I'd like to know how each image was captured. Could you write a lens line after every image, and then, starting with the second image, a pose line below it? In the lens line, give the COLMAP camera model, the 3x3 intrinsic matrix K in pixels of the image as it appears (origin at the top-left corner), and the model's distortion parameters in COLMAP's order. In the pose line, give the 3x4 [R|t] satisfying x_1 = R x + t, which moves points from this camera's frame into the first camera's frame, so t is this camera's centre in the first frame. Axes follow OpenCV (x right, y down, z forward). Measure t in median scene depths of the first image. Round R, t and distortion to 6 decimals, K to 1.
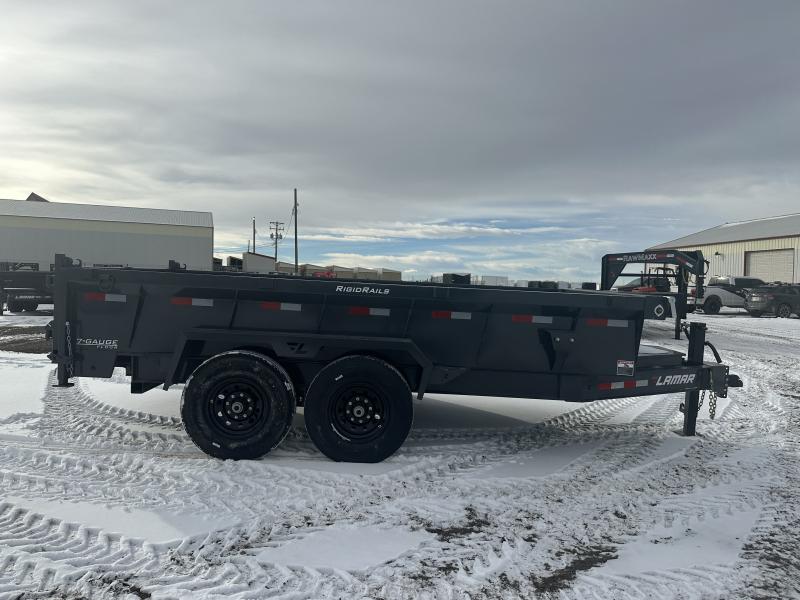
lens RADIAL K [[620.3, 0, 421.2], [0, 620.3, 272.0], [0, 0, 1]] dist [0.037468, -0.106234]
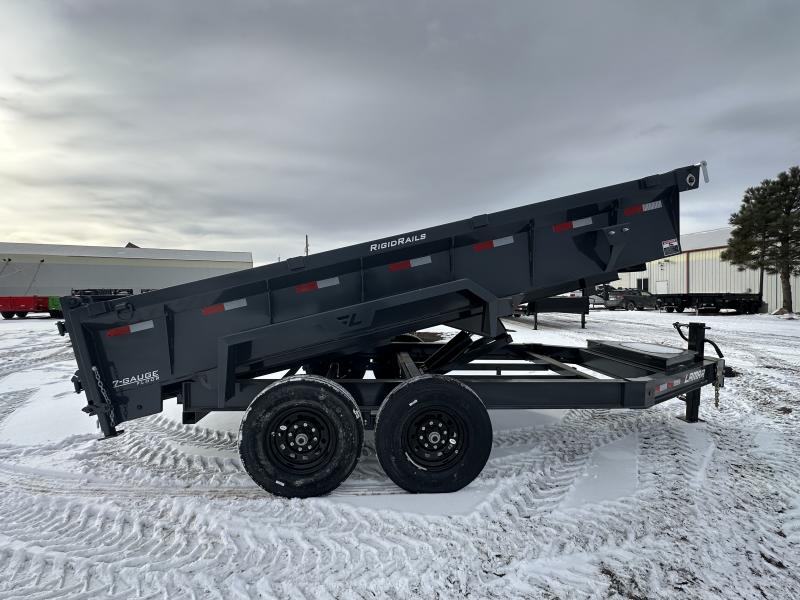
lens RADIAL K [[387.9, 0, 418.9], [0, 387.9, 280.6], [0, 0, 1]] dist [-0.015052, -0.000401]
pose [[0.996099, -0.027555, 0.083827, -0.163462], [0.029038, 0.999442, -0.016525, -0.002837], [-0.083325, 0.018894, 0.996343, 0.409764]]
